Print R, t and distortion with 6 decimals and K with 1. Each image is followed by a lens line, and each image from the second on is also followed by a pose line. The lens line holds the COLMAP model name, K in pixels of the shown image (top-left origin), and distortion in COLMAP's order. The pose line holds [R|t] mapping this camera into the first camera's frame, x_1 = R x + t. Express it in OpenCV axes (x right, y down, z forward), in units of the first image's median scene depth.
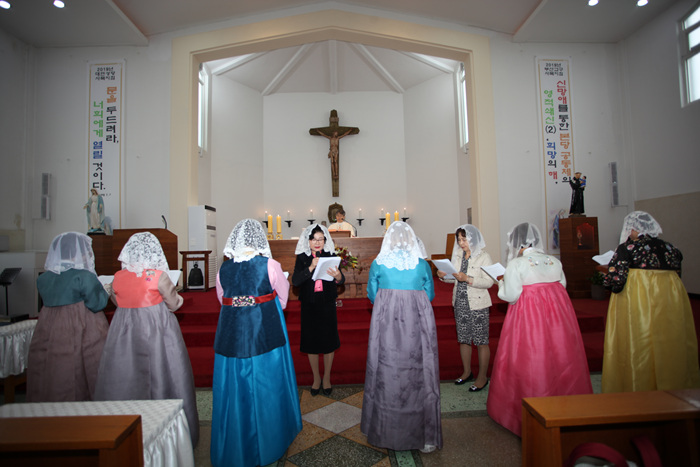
lens RADIAL K [[340.5, 0, 346.8], [0, 340.5, 231.0], [0, 0, 1]] dist [-0.064516, 0.022511]
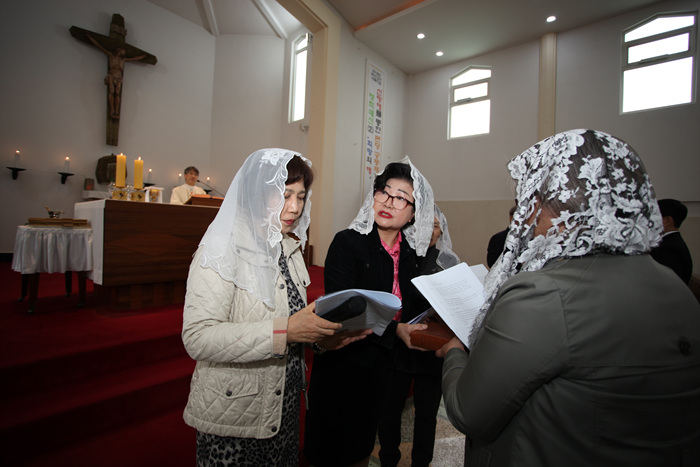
lens RADIAL K [[340.5, 0, 350.3], [0, 340.5, 231.4], [0, 0, 1]] dist [-0.064516, 0.022511]
pose [[0.663509, 0.044604, 0.746837, -0.268485], [-0.087825, 0.995963, 0.018544, 0.022518], [-0.742996, -0.077895, 0.664748, 0.263080]]
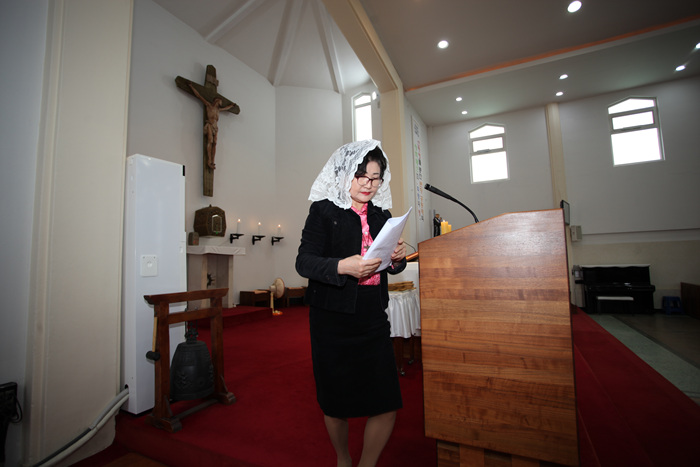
lens RADIAL K [[340.5, 0, 351.2], [0, 340.5, 232.1], [0, 0, 1]] dist [-0.064516, 0.022511]
pose [[0.470858, 0.086521, 0.877956, -0.613377], [-0.022466, 0.996032, -0.086109, 0.021923], [-0.881923, 0.020821, 0.470934, 0.618860]]
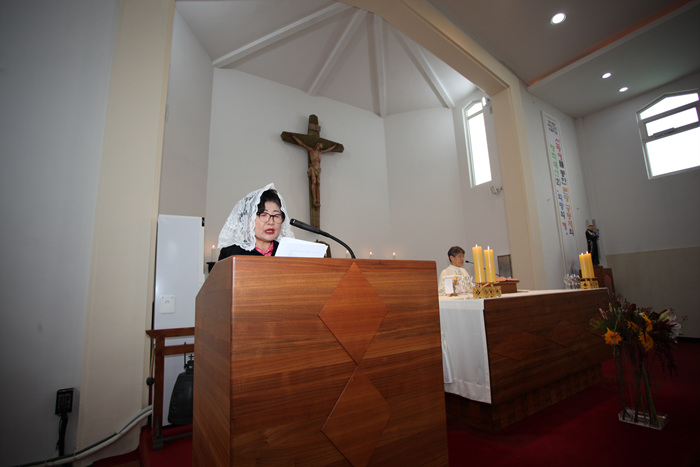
lens RADIAL K [[340.5, 0, 350.3], [0, 340.5, 231.9], [0, 0, 1]] dist [-0.064516, 0.022511]
pose [[0.847741, 0.083787, 0.523752, -0.455969], [-0.008850, 0.989542, -0.143975, 0.001848], [-0.530337, 0.117418, 0.839616, 0.492412]]
